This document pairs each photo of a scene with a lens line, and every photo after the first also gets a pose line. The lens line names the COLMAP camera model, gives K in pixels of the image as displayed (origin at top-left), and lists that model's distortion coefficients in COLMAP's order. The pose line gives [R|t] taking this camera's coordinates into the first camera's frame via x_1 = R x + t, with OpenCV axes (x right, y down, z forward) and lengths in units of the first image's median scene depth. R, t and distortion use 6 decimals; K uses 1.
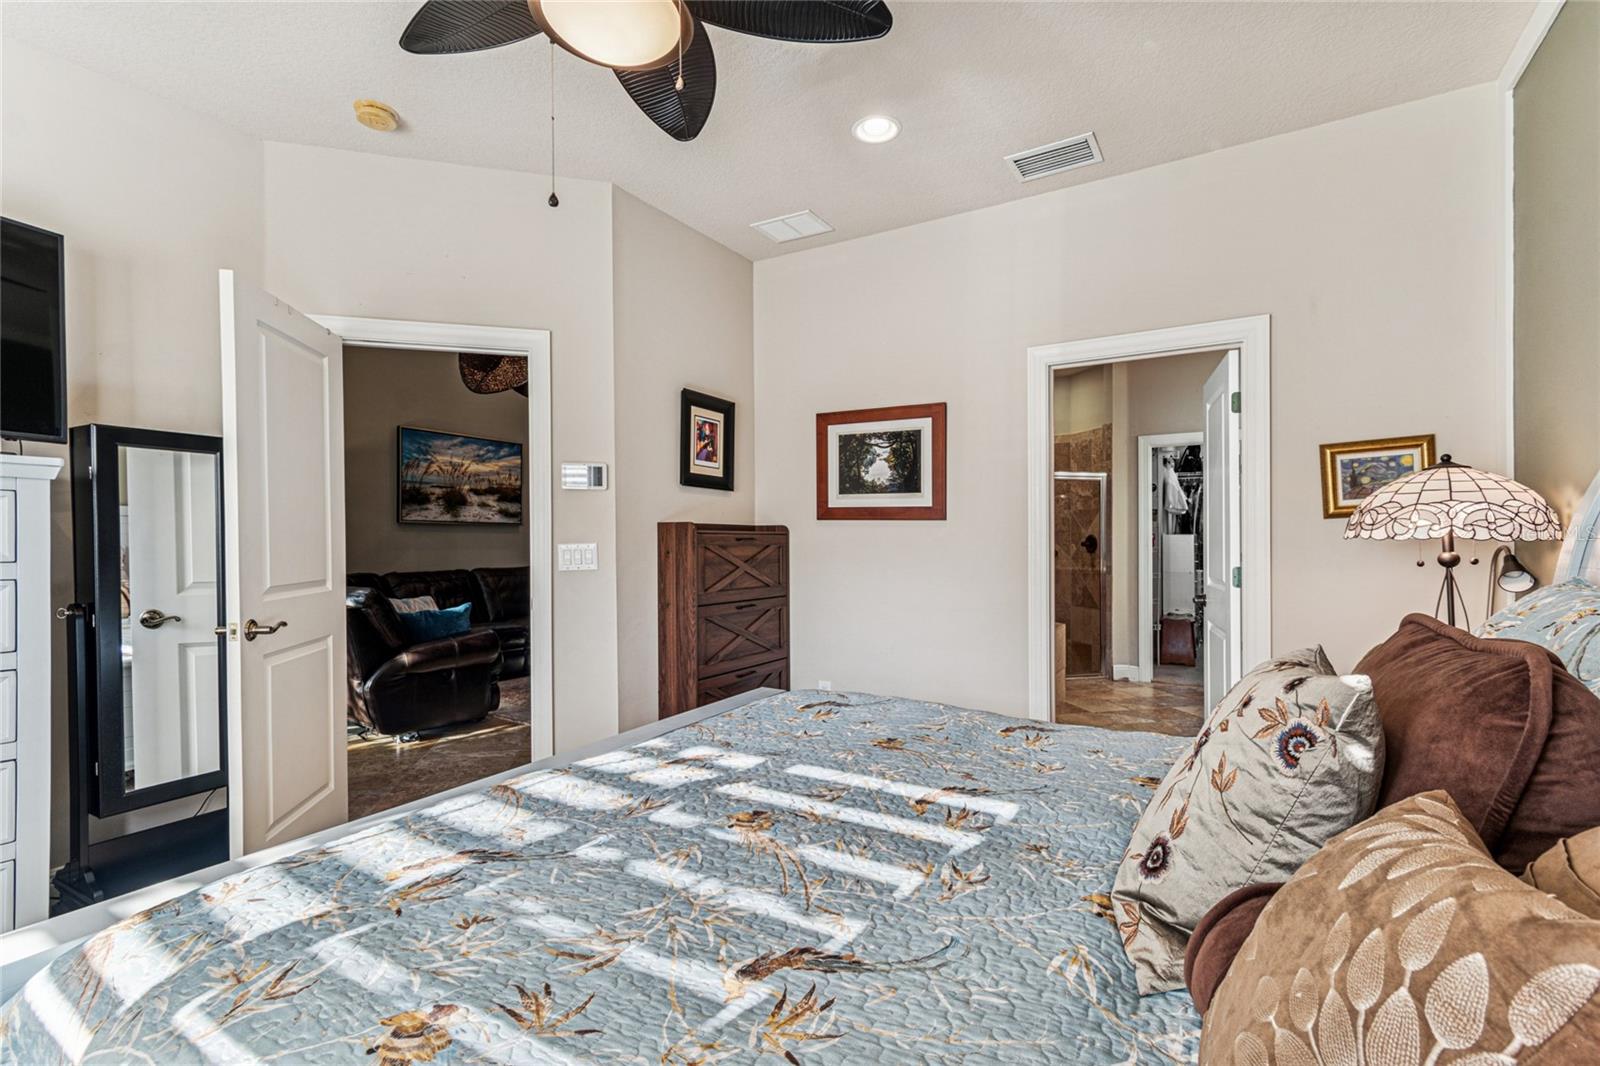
lens RADIAL K [[711.9, 0, 809.0], [0, 711.9, 539.1], [0, 0, 1]] dist [0.009193, -0.003305]
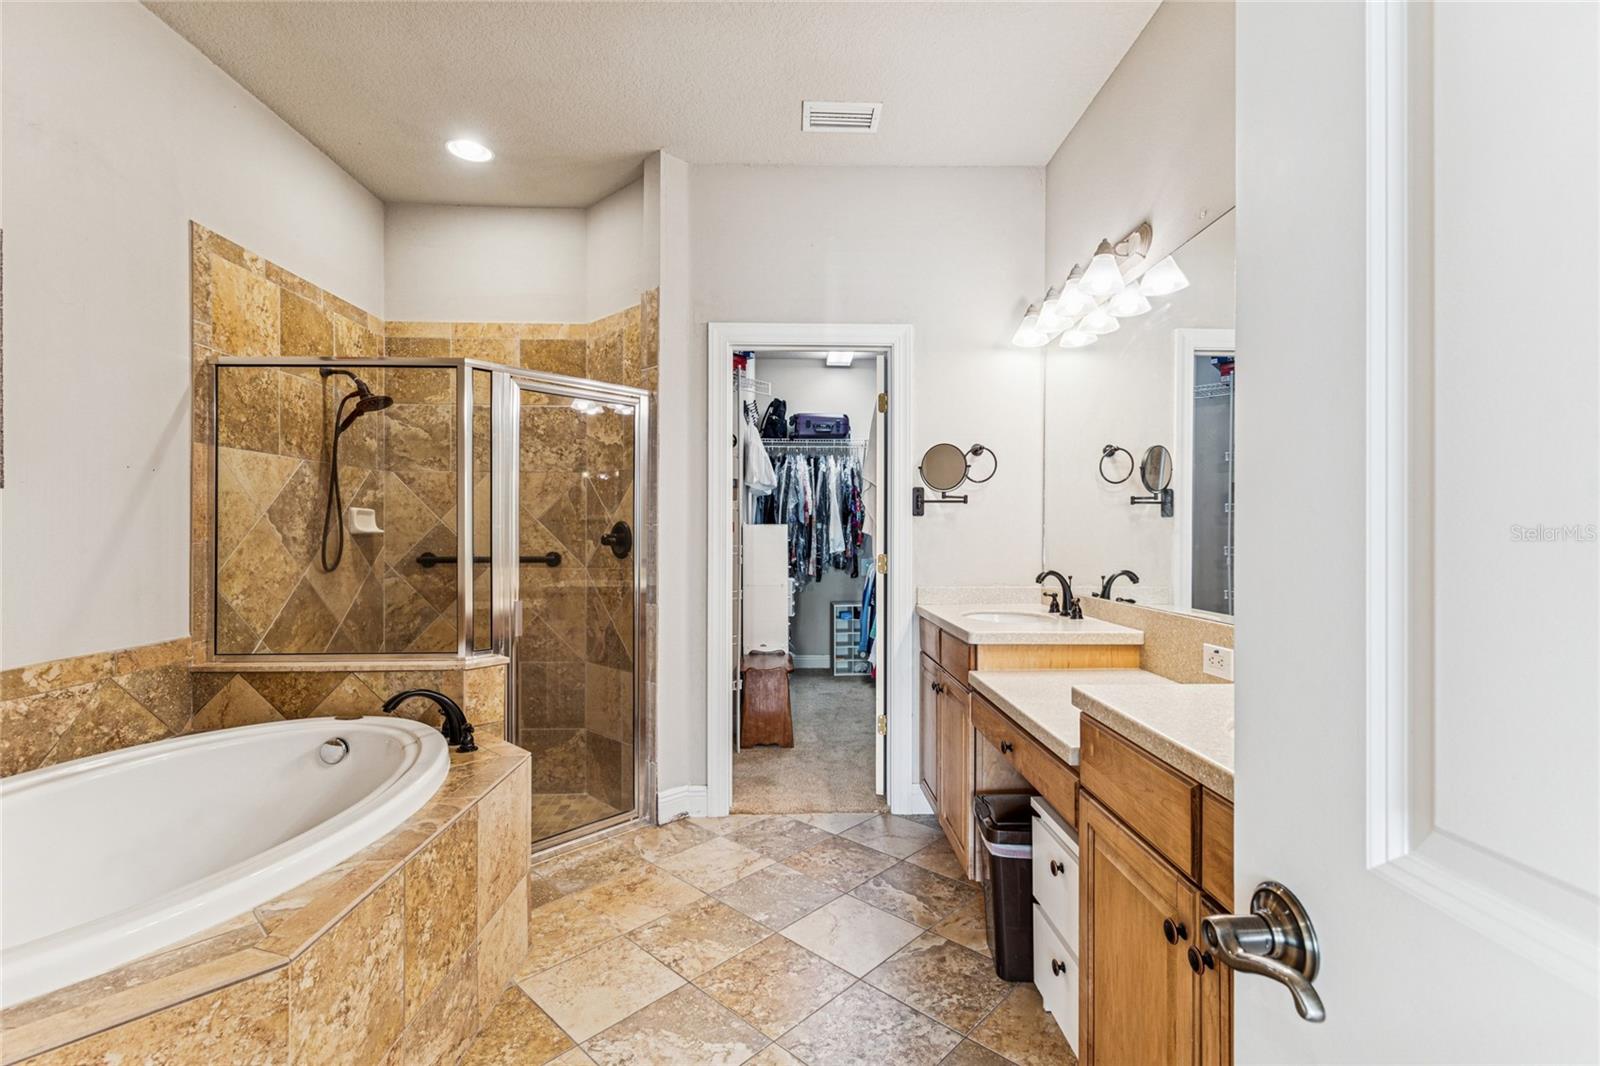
lens RADIAL K [[711.9, 0, 807.5], [0, 711.9, 529.1], [0, 0, 1]] dist [0.009193, -0.003305]
pose [[0.839106, 0.006818, 0.543925, 0.233542], [-0.004055, 0.999972, -0.006280, 0.001841], [-0.543953, 0.003064, 0.839110, 0.510250]]
